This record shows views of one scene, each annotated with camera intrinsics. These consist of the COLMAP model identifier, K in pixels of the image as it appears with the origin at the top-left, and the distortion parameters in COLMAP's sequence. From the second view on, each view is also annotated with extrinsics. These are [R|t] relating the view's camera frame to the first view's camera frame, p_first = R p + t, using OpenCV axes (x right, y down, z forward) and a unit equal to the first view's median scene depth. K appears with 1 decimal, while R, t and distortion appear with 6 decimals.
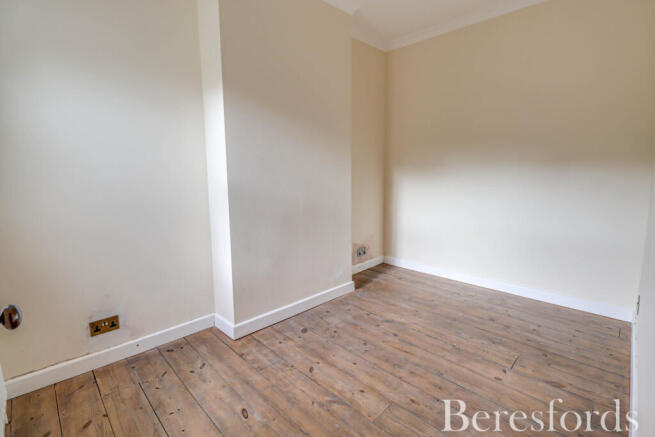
lens RADIAL K [[301.3, 0, 326.0], [0, 301.3, 218.2], [0, 0, 1]] dist [-0.008005, -0.001276]
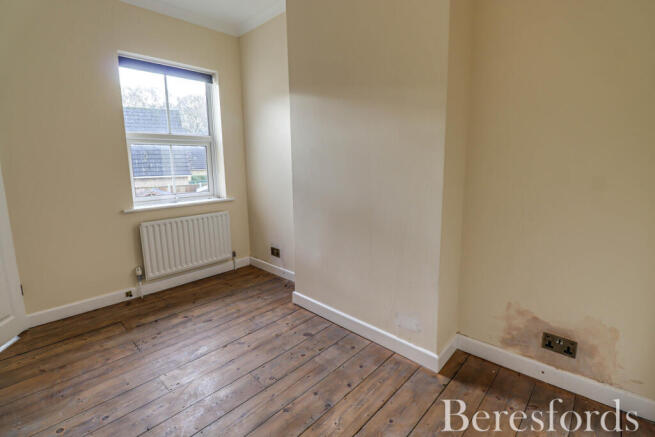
lens RADIAL K [[301.3, 0, 329.7], [0, 301.3, 209.3], [0, 0, 1]] dist [-0.008005, -0.001276]
pose [[0.041994, 0.159889, -0.986241, 0.844658], [-0.138103, 0.978566, 0.152764, -0.174268], [0.989527, 0.129788, 0.063175, 1.011740]]
